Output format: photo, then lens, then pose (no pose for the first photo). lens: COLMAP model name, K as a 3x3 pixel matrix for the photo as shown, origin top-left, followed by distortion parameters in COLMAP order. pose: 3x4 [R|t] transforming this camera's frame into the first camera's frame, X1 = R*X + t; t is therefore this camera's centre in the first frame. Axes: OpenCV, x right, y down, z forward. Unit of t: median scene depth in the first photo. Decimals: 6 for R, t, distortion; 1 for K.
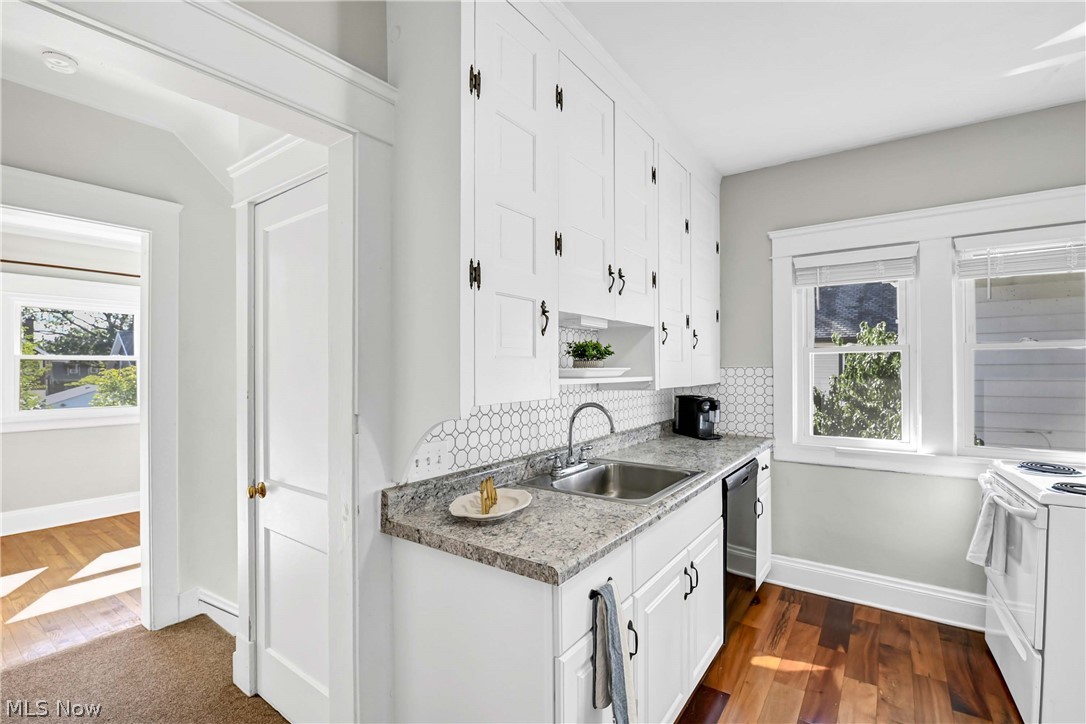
lens RADIAL K [[495.7, 0, 563.1], [0, 495.7, 366.9], [0, 0, 1]] dist [0.000684, -0.009749]
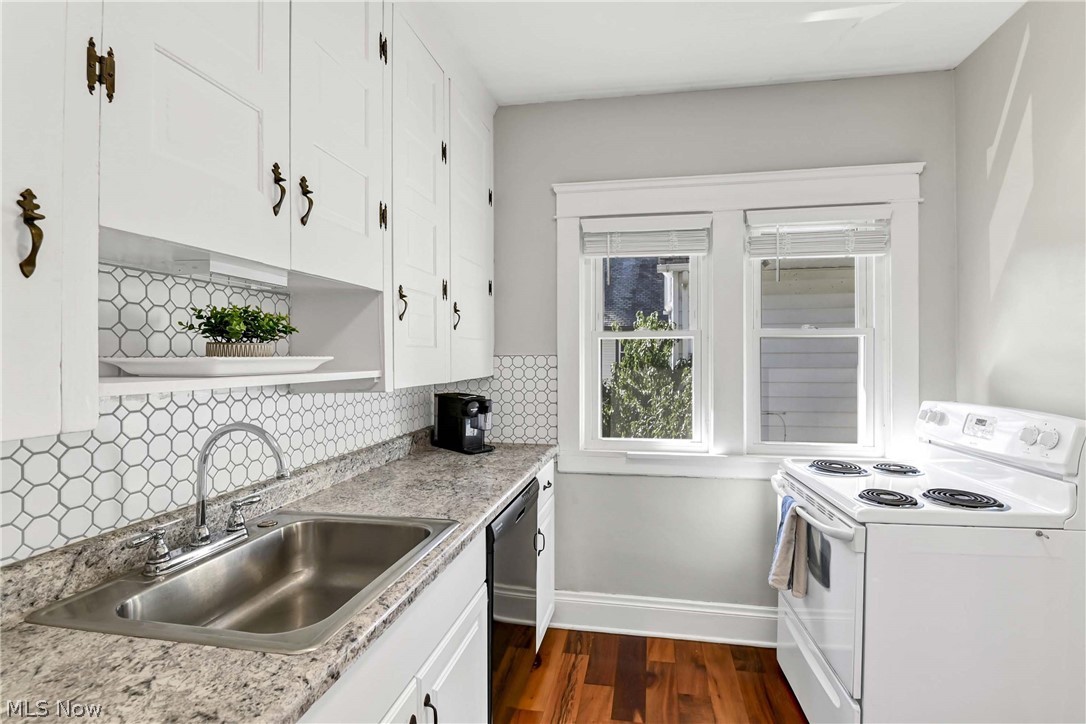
lens RADIAL K [[510.4, 0, 549.4], [0, 510.4, 361.2], [0, 0, 1]] dist [0.000034, -0.001037]
pose [[0.926278, -0.002698, 0.376830, 0.125477], [-0.002520, 0.999908, 0.013353, -0.001175], [-0.376832, -0.013318, 0.926186, 0.299153]]
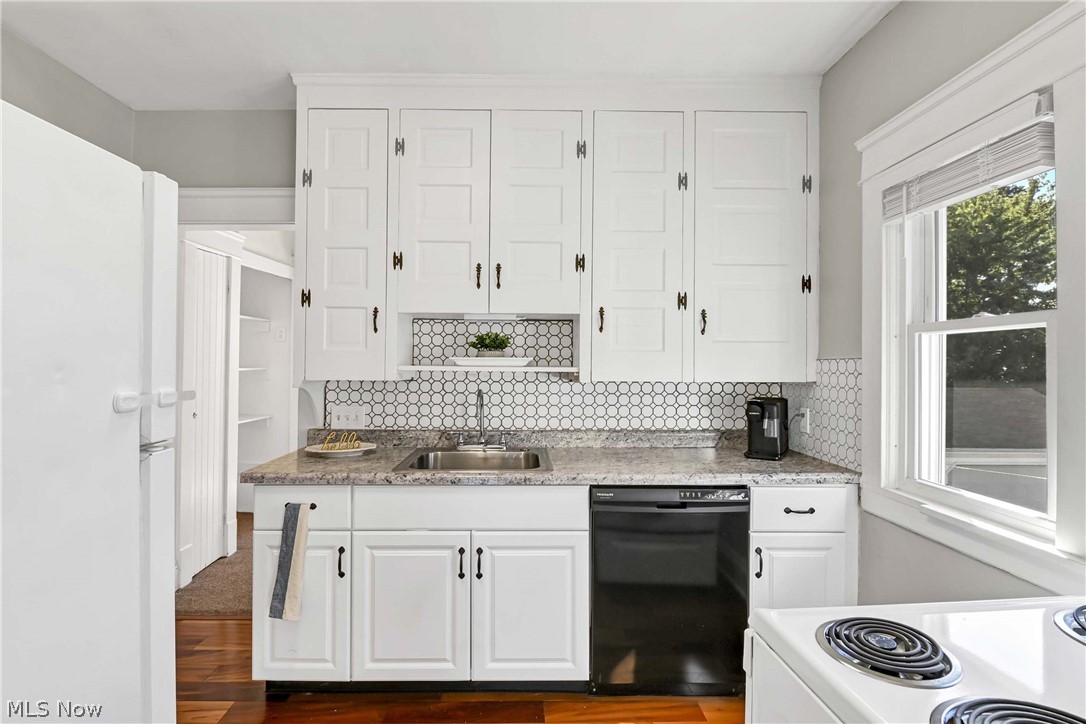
lens RADIAL K [[495.7, 0, 534.0], [0, 495.7, 356.6], [0, 0, 1]] dist [0.000684, -0.009749]
pose [[0.568210, -0.000338, -0.822883, 0.830642], [-0.004285, 0.999985, -0.003370, 0.001790], [0.822872, 0.005441, 0.568200, 0.377917]]
